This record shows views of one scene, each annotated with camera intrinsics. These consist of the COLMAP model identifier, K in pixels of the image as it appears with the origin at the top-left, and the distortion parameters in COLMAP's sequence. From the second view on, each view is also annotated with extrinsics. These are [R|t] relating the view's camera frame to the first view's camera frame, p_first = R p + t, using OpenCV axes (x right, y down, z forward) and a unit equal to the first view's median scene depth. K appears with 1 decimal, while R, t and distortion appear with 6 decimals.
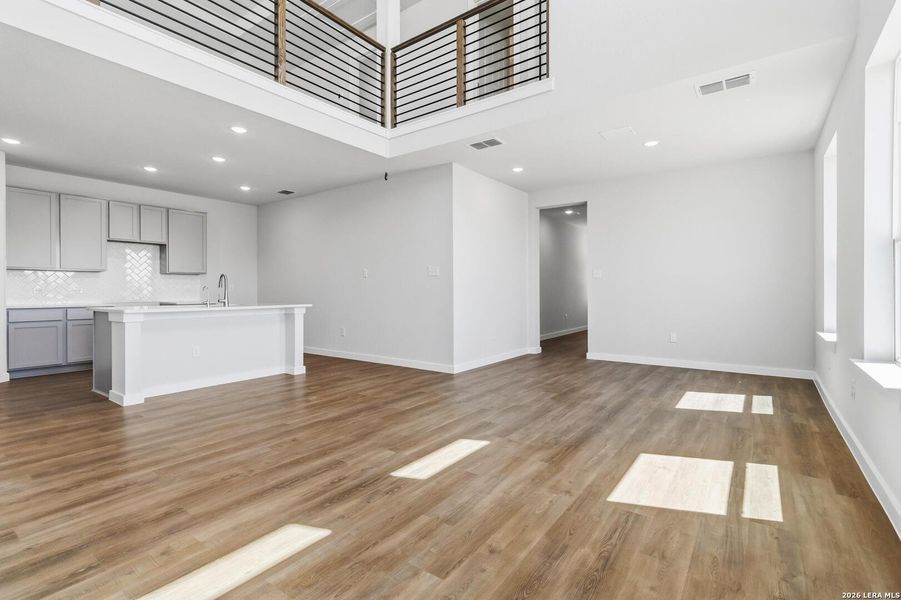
lens RADIAL K [[420.5, 0, 456.2], [0, 420.5, 295.7], [0, 0, 1]] dist [0.003257, 0.001203]
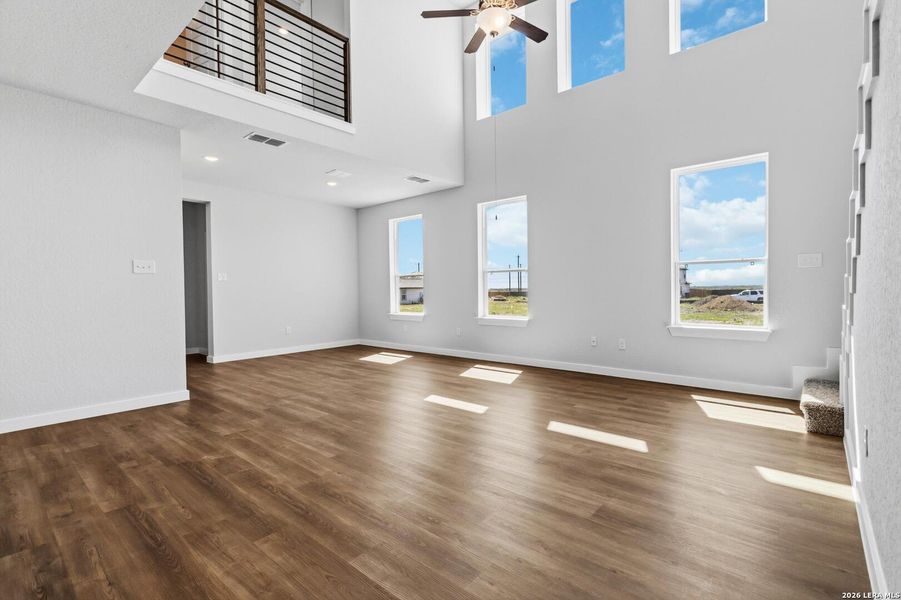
lens RADIAL K [[420.5, 0, 455.8], [0, 420.5, 295.7], [0, 0, 1]] dist [0.003257, 0.001203]
pose [[0.080114, -0.010634, 0.996729, -1.311586], [0.024748, 0.999656, 0.008676, -0.004671], [-0.996478, 0.023972, 0.080350, 0.769849]]
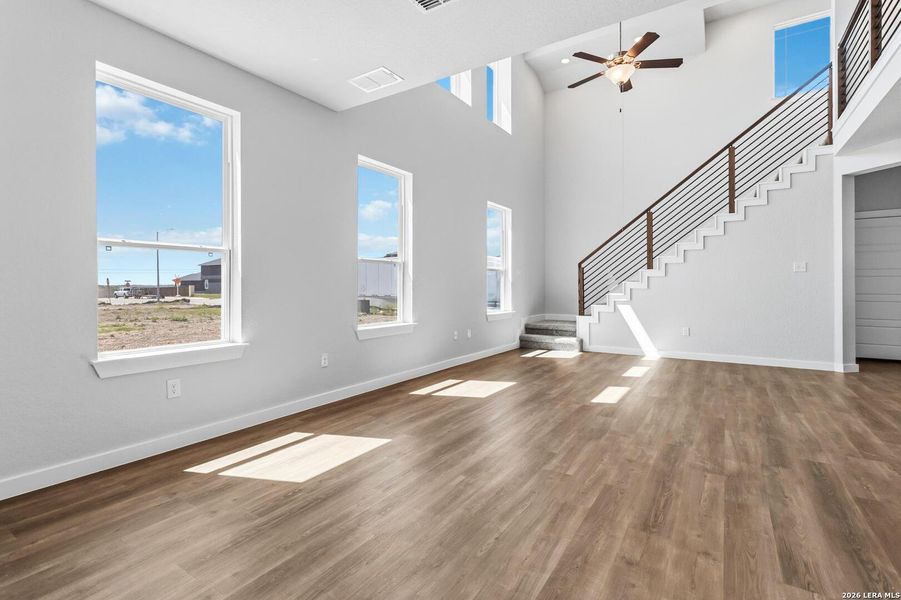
lens RADIAL K [[420.5, 0, 454.3], [0, 420.5, 284.1], [0, 0, 1]] dist [0.003257, 0.001203]
pose [[-0.998030, 0.002589, -0.062683, 0.565600], [0.002163, 0.999974, 0.006868, -0.027265], [0.062699, 0.006719, -0.998010, 2.204697]]
